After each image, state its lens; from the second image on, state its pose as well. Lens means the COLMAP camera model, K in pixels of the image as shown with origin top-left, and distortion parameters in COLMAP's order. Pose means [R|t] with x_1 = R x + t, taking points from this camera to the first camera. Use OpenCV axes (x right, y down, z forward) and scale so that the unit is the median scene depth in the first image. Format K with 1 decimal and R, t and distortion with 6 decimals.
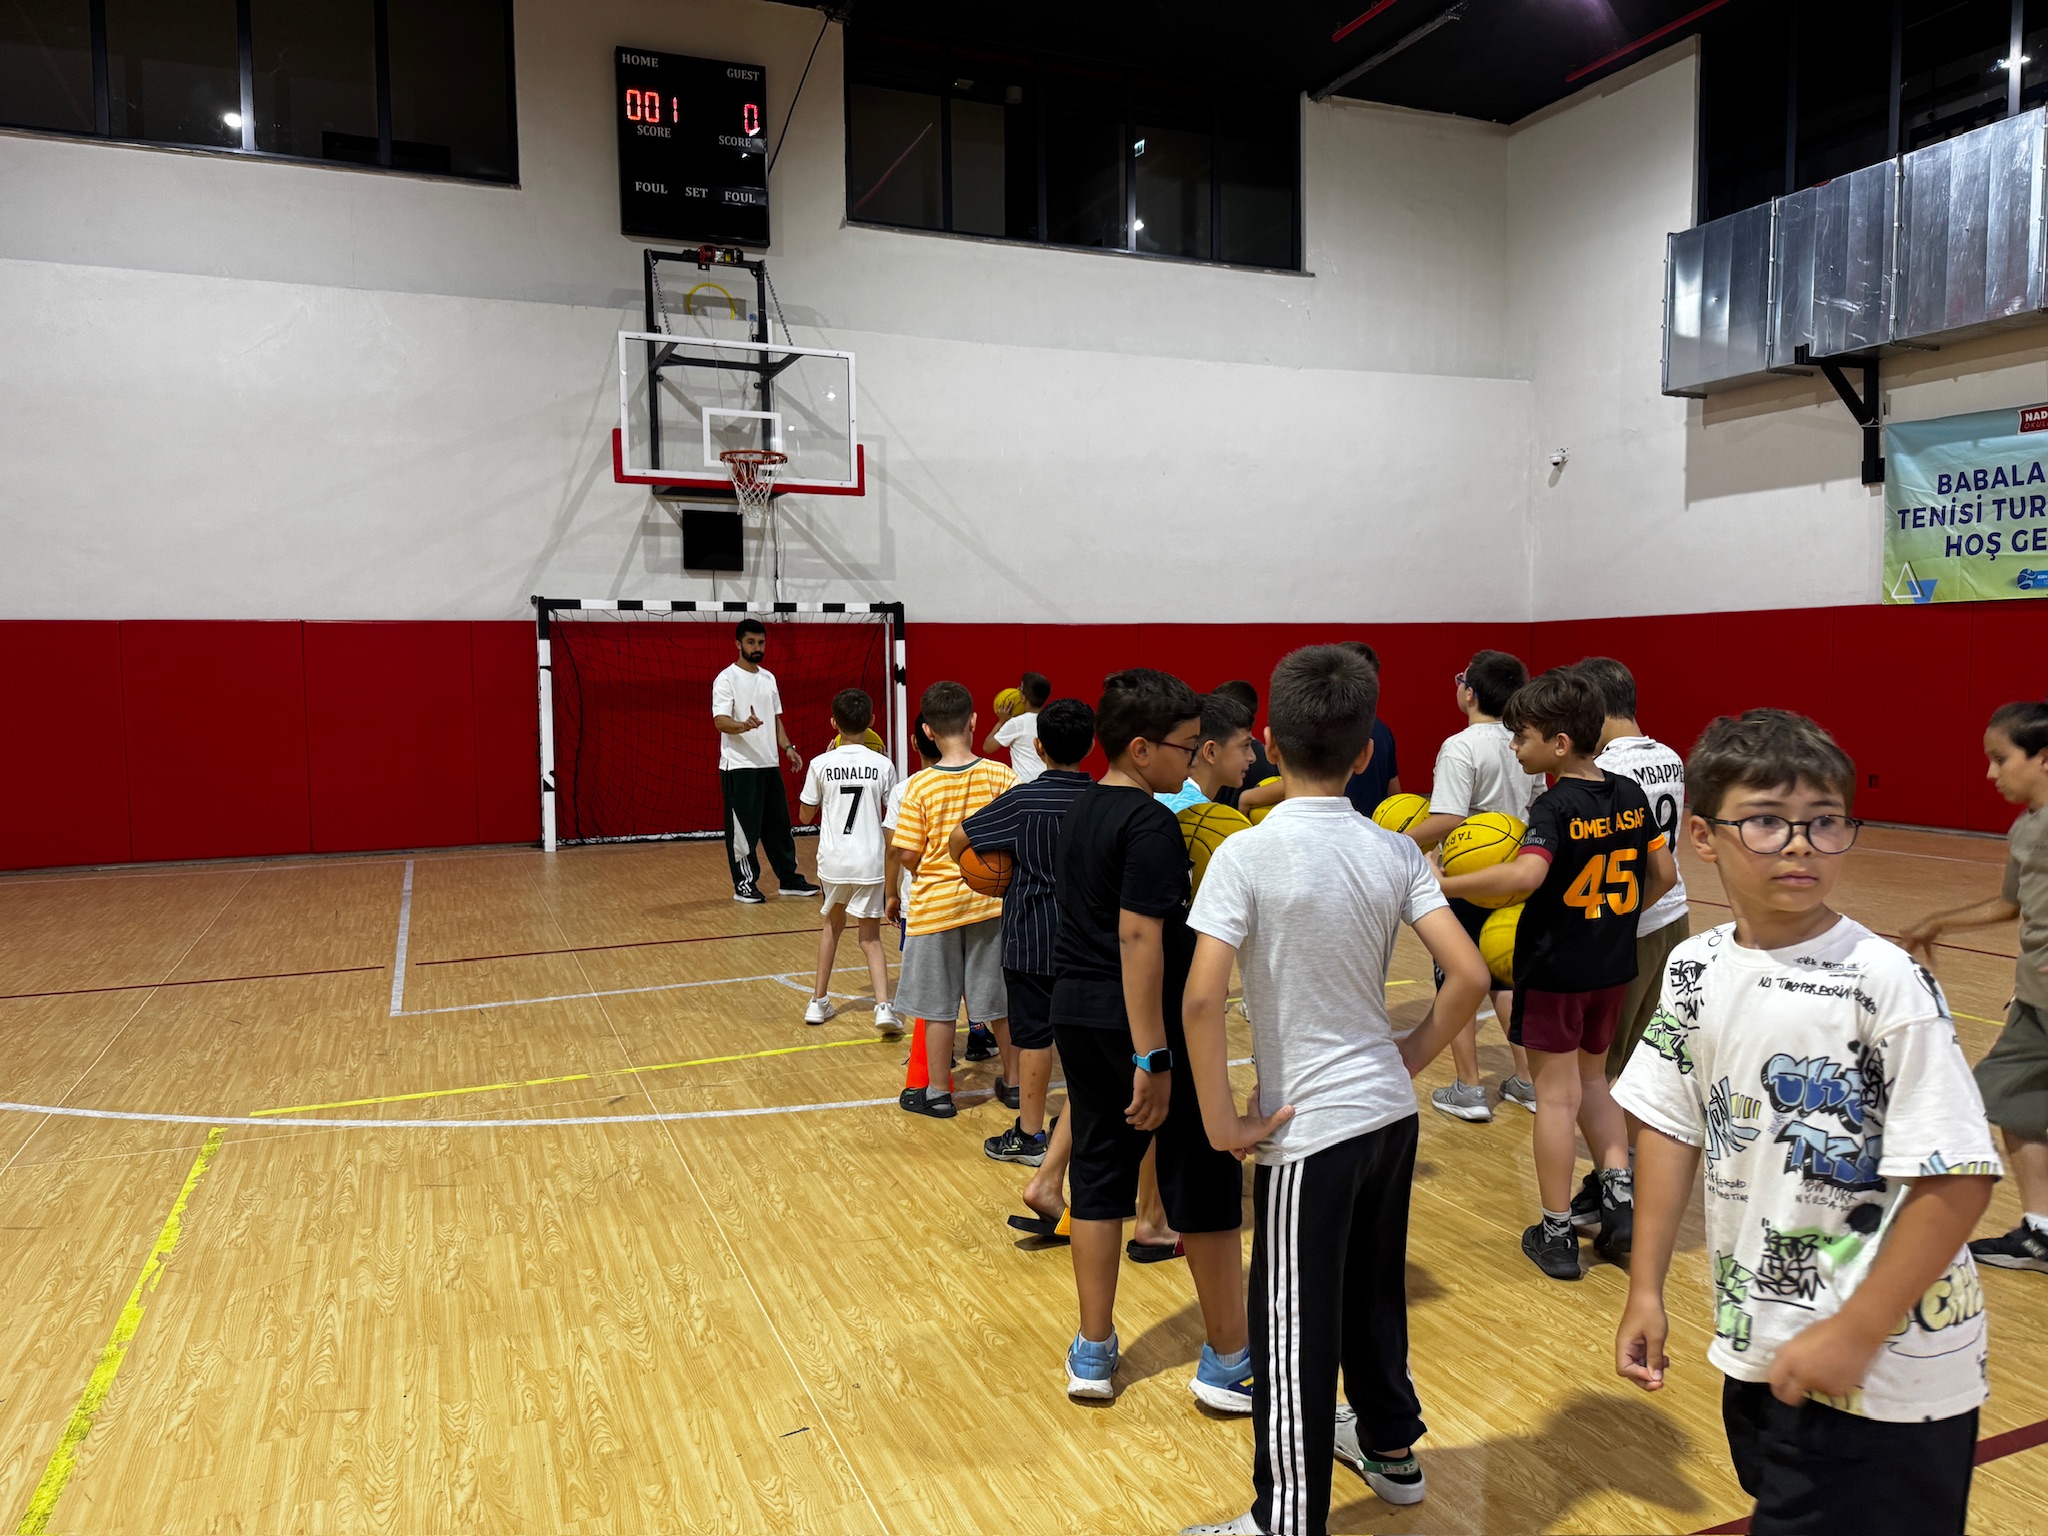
lens RADIAL K [[1428.9, 0, 1029.7], [0, 1428.9, 766.5], [0, 0, 1]] dist [0.030059, -0.002998]
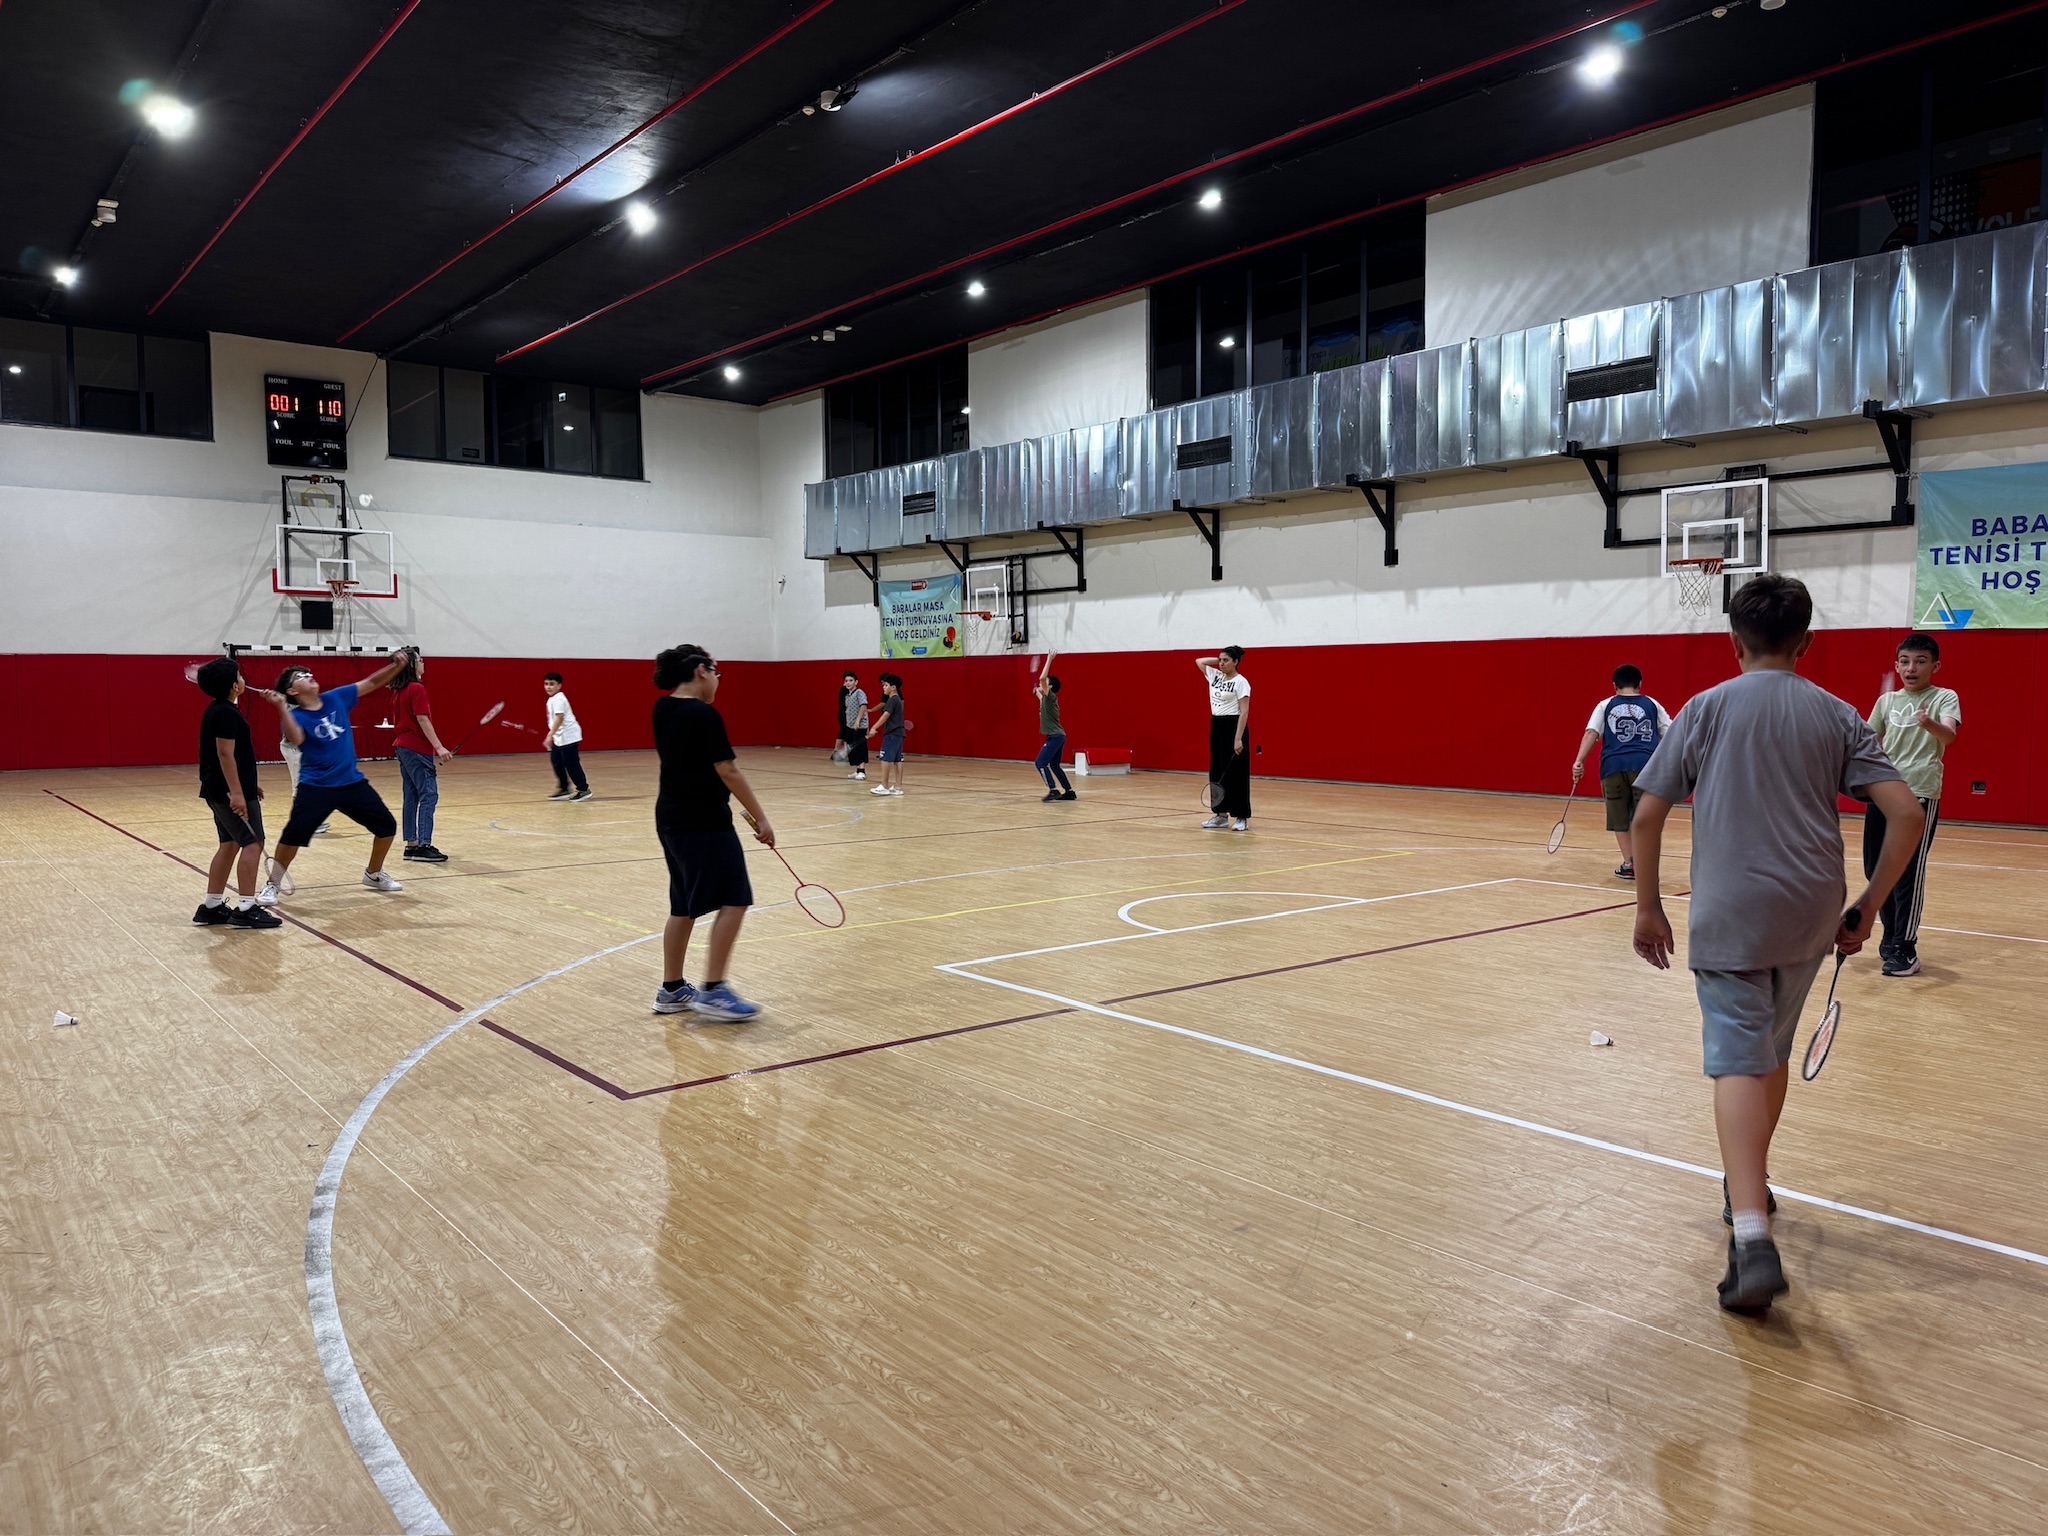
lens RADIAL K [[1428.9, 0, 1015.9], [0, 1428.9, 765.3], [0, 0, 1]] dist [0.030059, -0.002998]
pose [[0.964266, -0.000759, 0.264934, 0.196280], [0.002557, 0.999976, -0.006441, 0.072267], [-0.264923, 0.006888, 0.964245, -1.244646]]
